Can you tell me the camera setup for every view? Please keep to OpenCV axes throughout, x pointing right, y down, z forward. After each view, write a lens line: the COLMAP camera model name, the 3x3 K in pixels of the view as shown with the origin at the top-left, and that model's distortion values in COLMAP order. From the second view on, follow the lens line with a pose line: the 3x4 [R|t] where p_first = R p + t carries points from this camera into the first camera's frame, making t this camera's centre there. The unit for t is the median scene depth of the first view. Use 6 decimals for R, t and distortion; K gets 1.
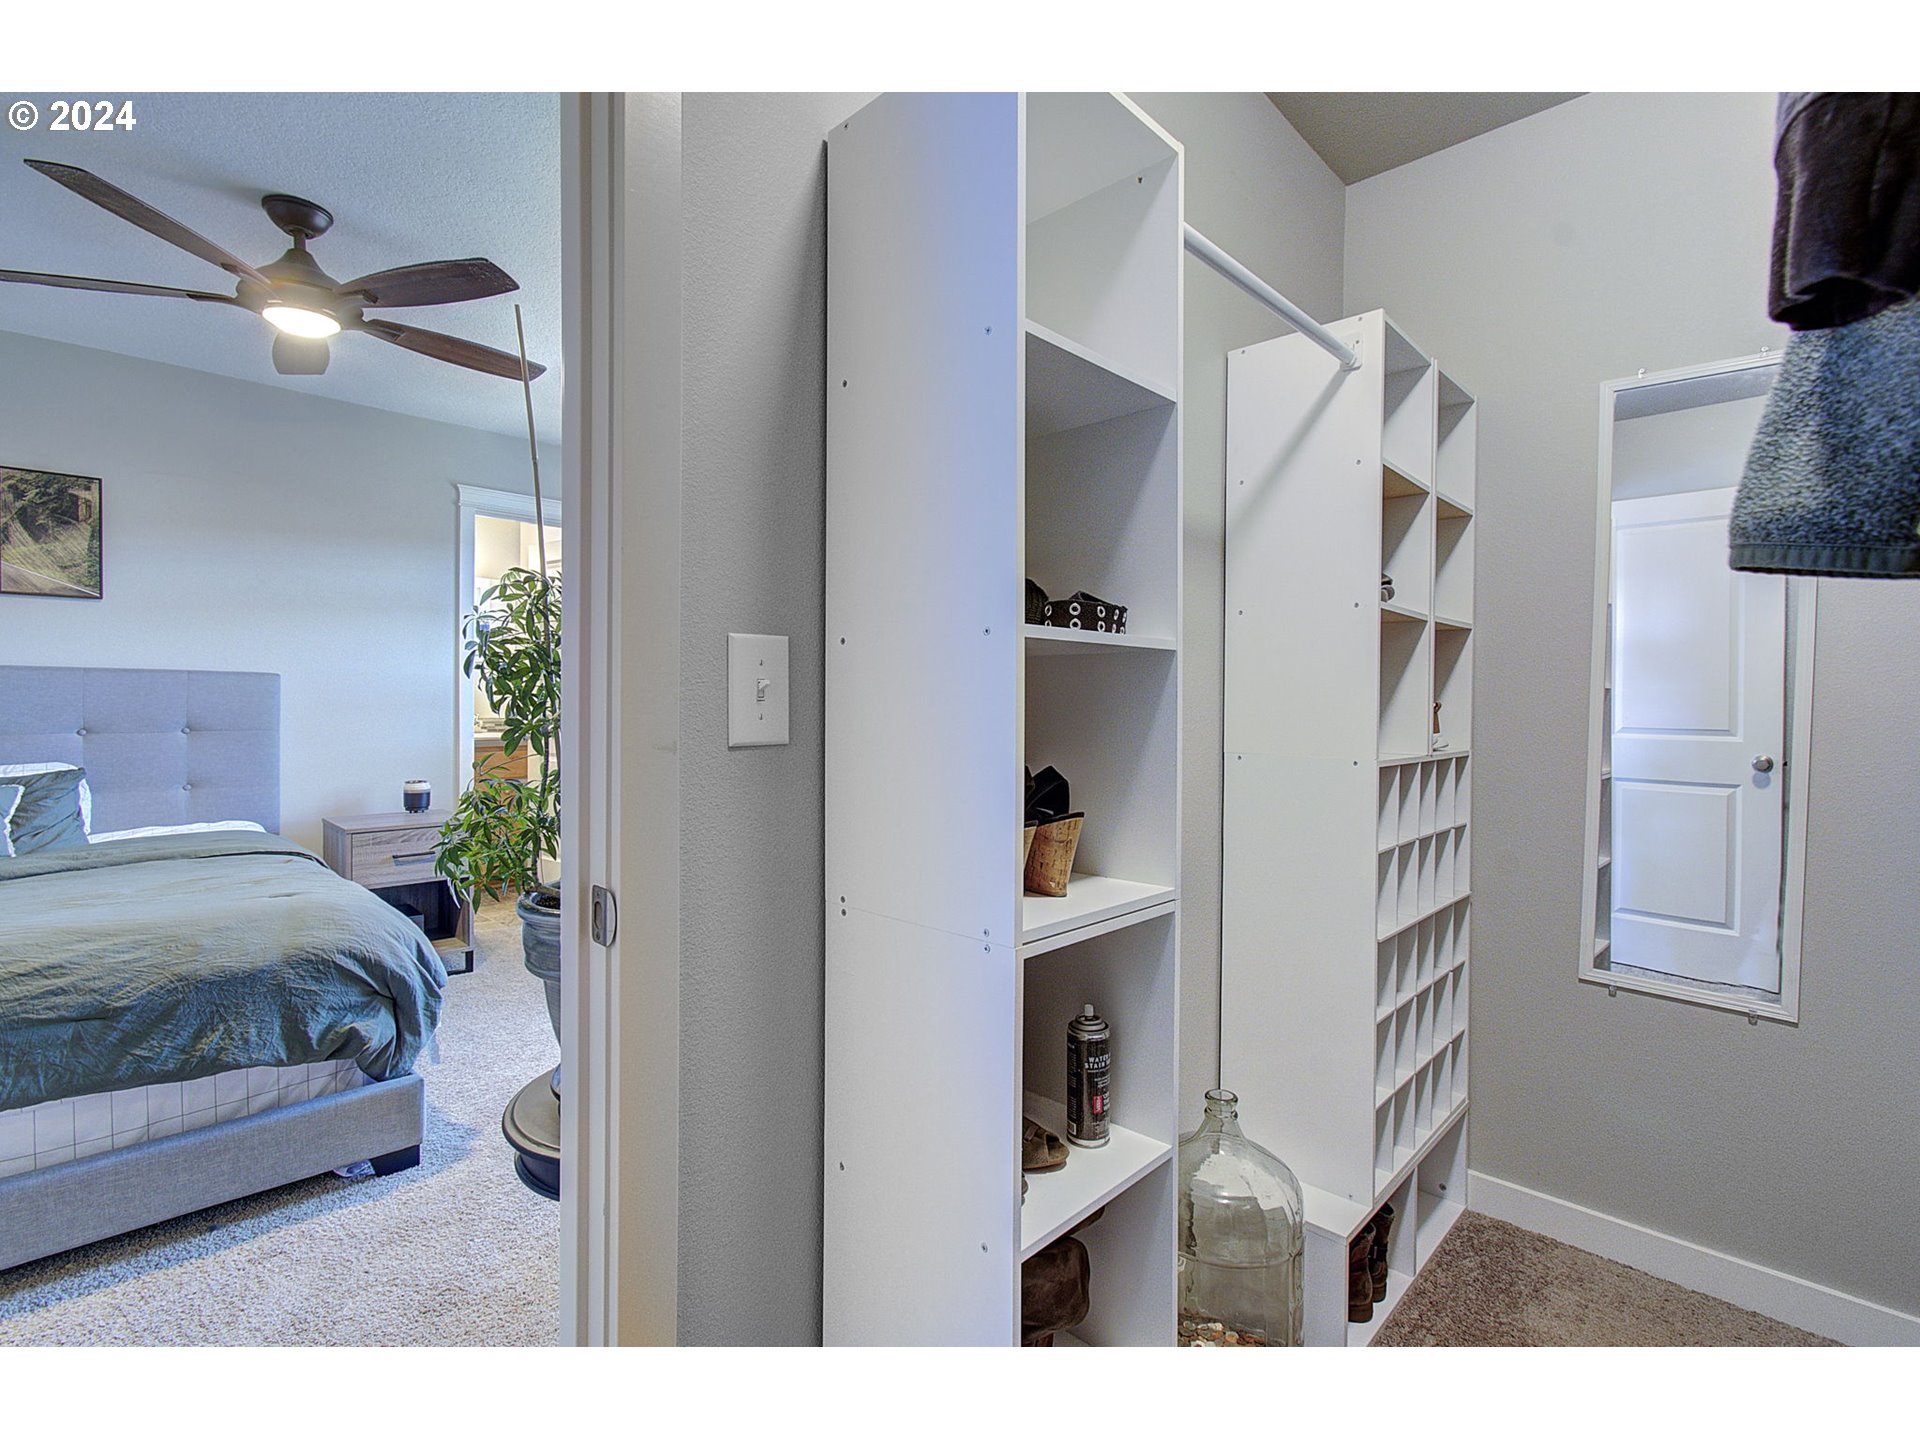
lens RADIAL K [[978.7, 0, 954.9], [0, 978.7, 717.3], [0, 0, 1]] dist [0.001446, 0.000969]
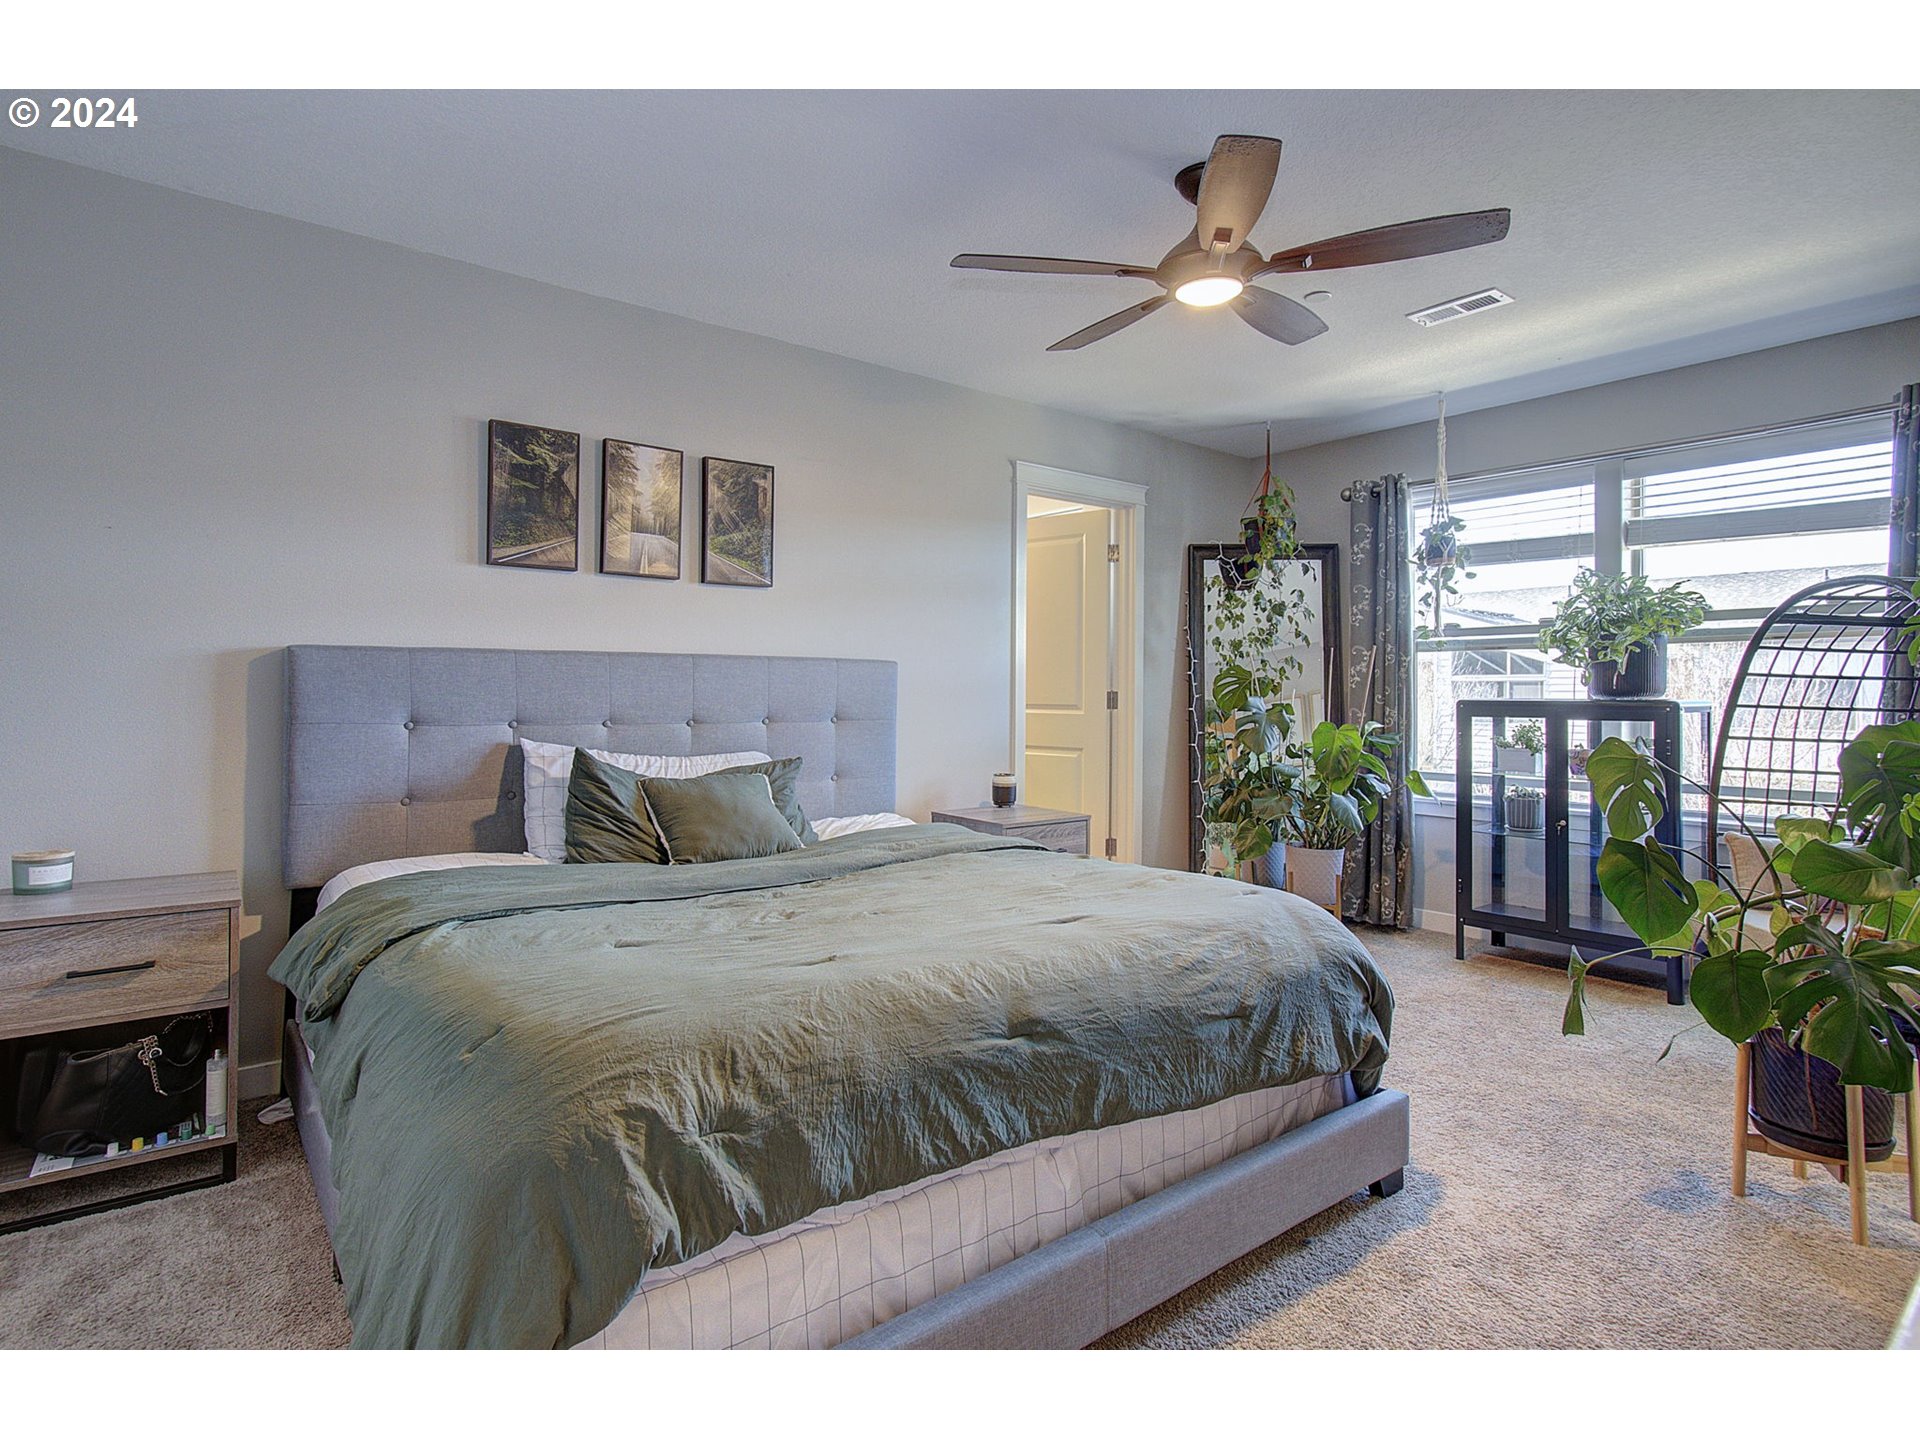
lens RADIAL K [[1060.0, 0, 959.7], [0, 1060.0, 708.8], [0, 0, 1]] dist [-0.000656, 0.000051]
pose [[0.987874, 0.001261, -0.155253, -0.519123], [-0.001876, 0.999991, -0.003819, 0.006334], [0.155247, 0.004064, 0.987867, -0.031512]]
